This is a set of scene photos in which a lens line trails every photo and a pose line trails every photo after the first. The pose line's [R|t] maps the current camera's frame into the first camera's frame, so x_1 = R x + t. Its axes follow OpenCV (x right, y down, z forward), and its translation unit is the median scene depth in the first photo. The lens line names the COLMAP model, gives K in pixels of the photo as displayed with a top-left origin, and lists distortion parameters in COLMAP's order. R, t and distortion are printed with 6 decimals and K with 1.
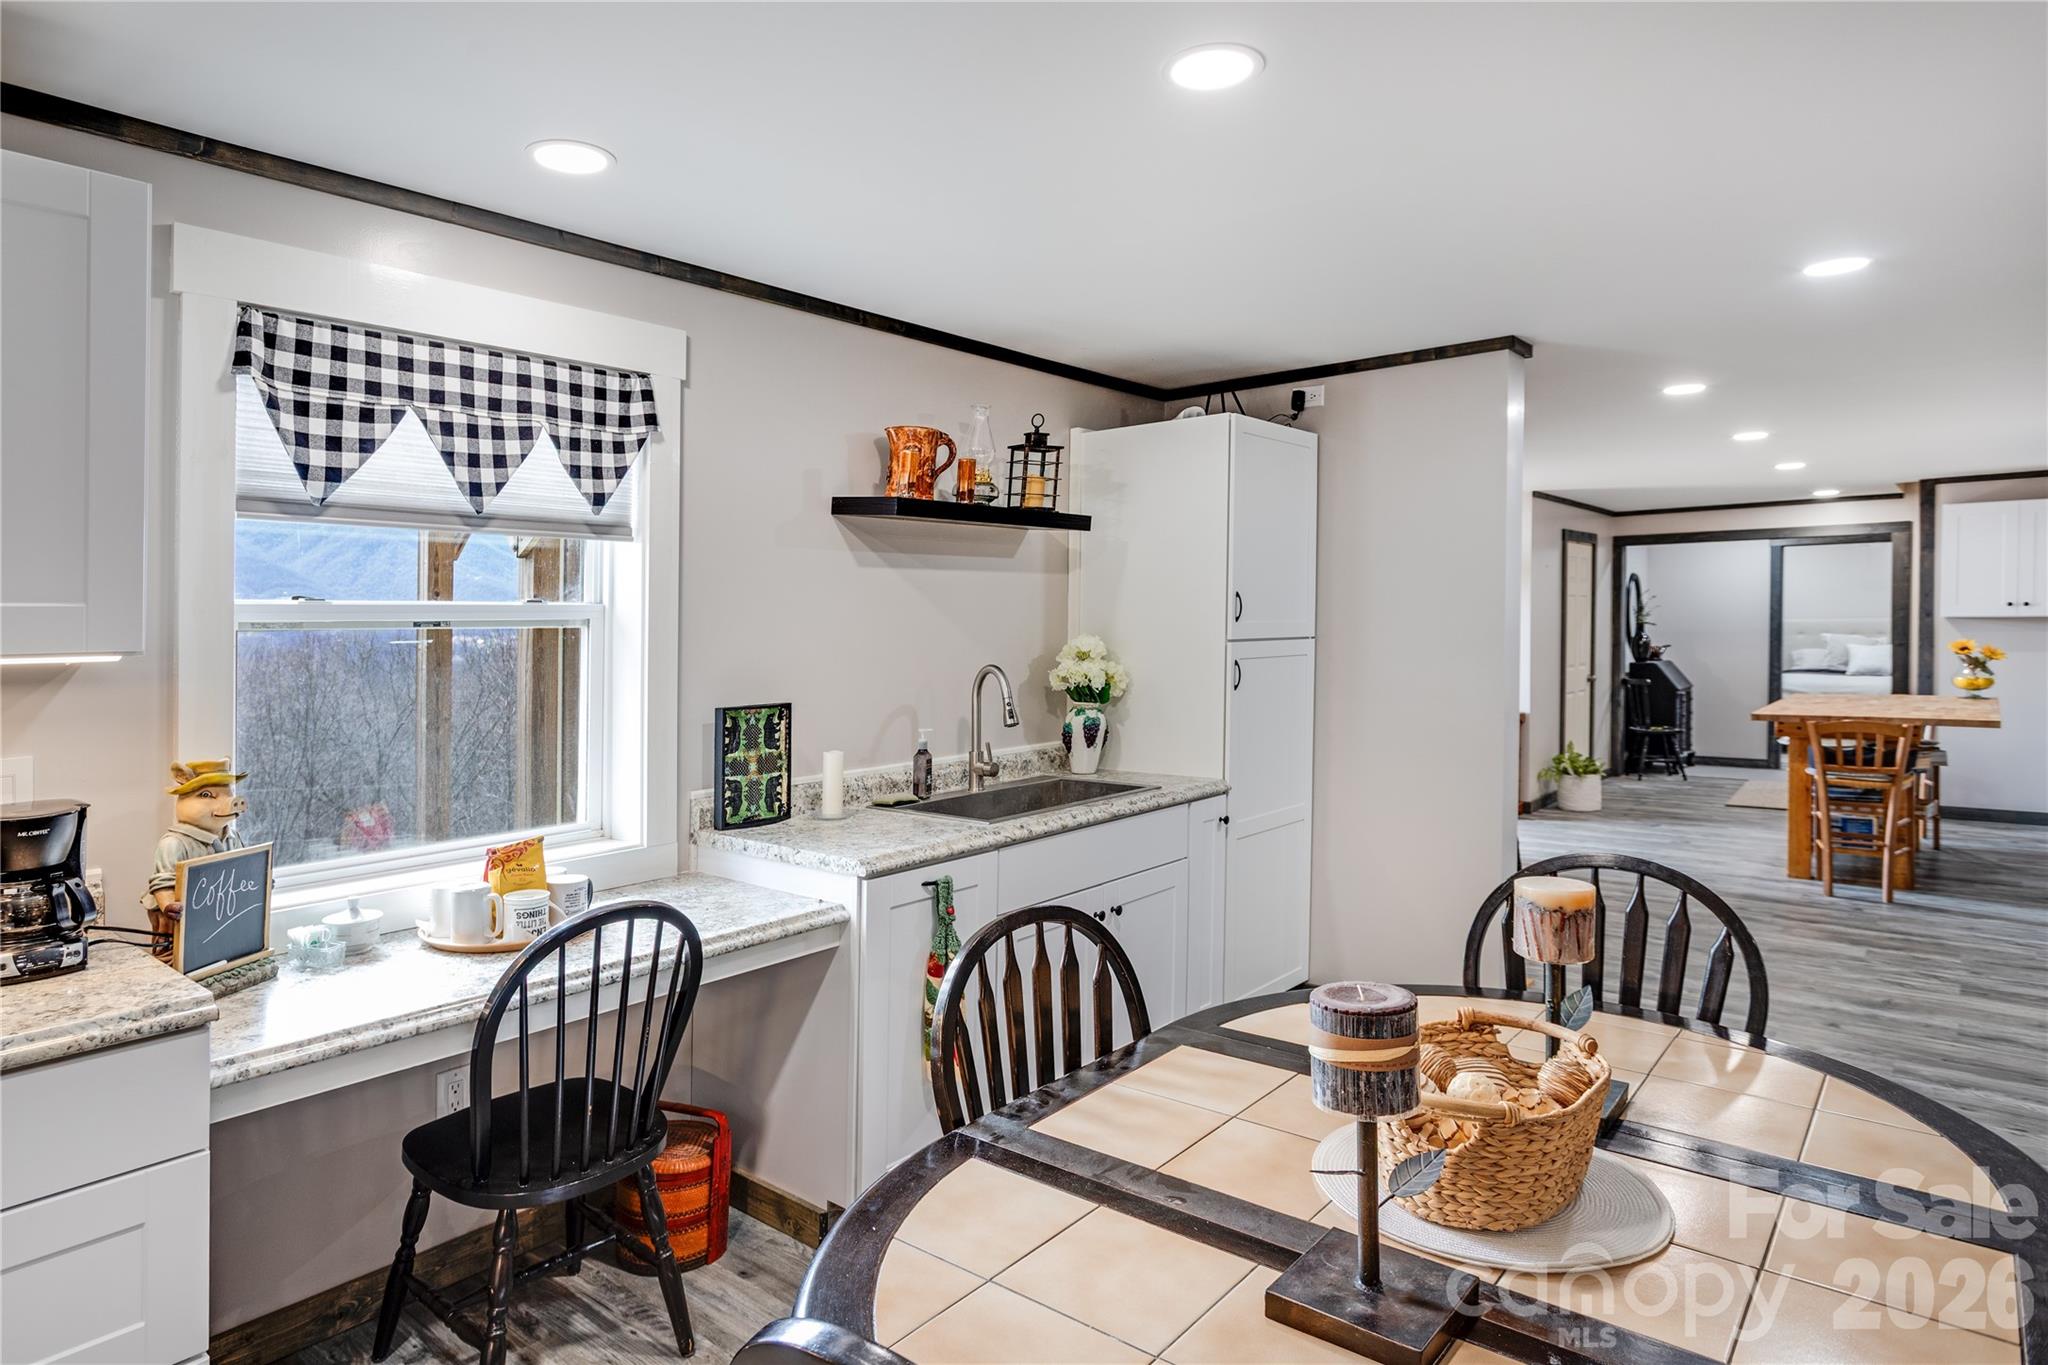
lens RADIAL K [[1154.8, 0, 987.1], [0, 1154.8, 629.1], [0, 0, 1]] dist [0.000105, -0.004851]
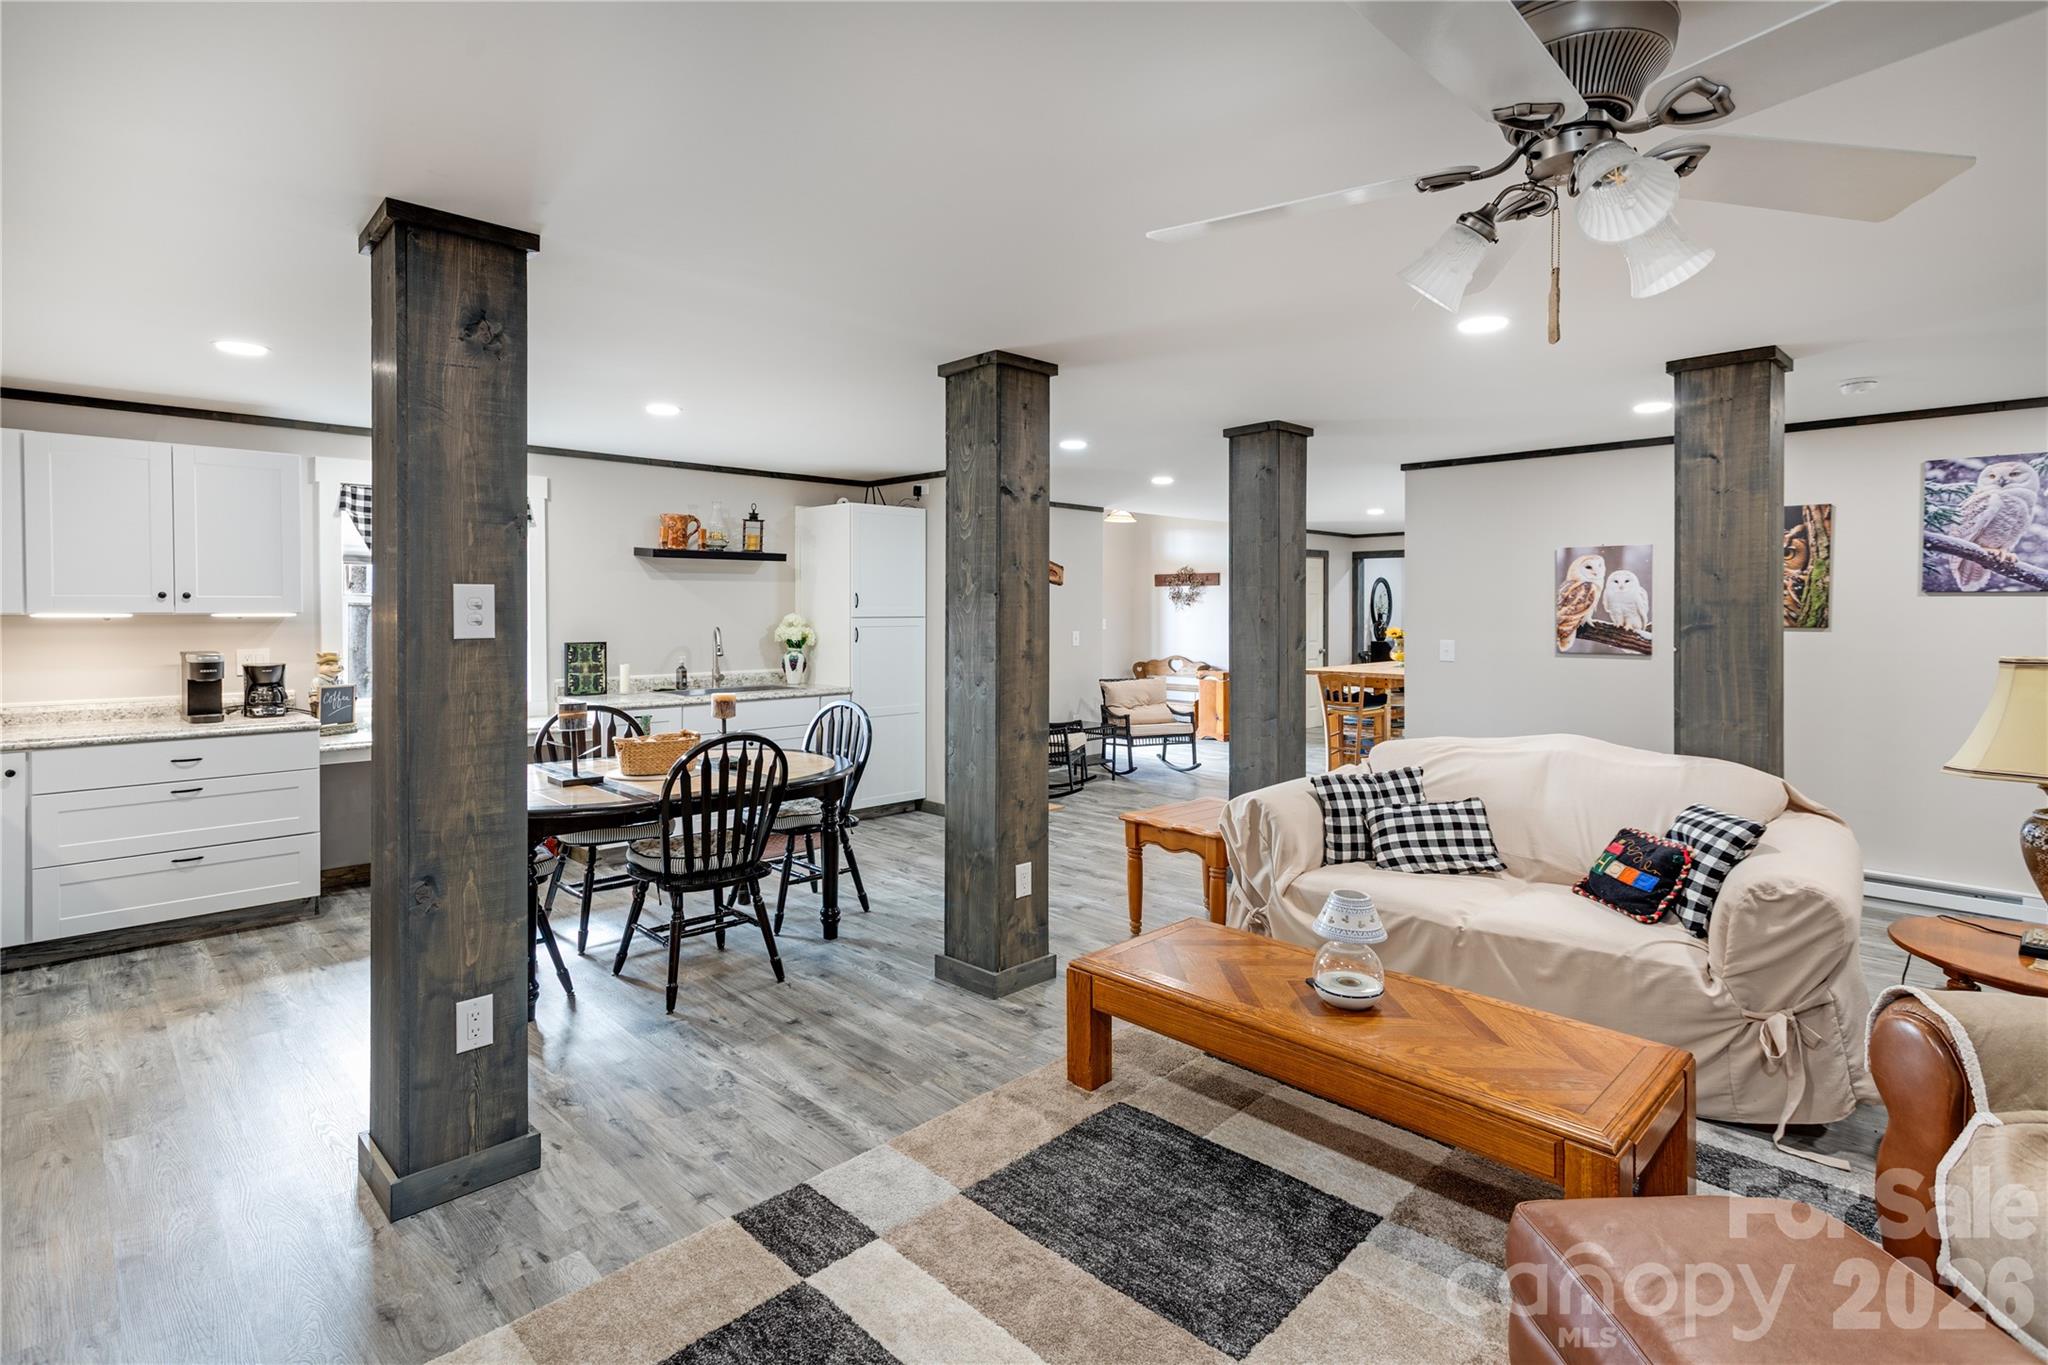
lens RADIAL K [[991.7, 0, 1033.3], [0, 991.7, 665.9], [0, 0, 1]] dist [0.000127, 0.000233]
pose [[0.996414, 0.019240, -0.082391, 0.784170], [-0.014638, 0.998317, 0.056107, -0.008916], [0.083331, -0.054700, 0.995020, -0.804447]]
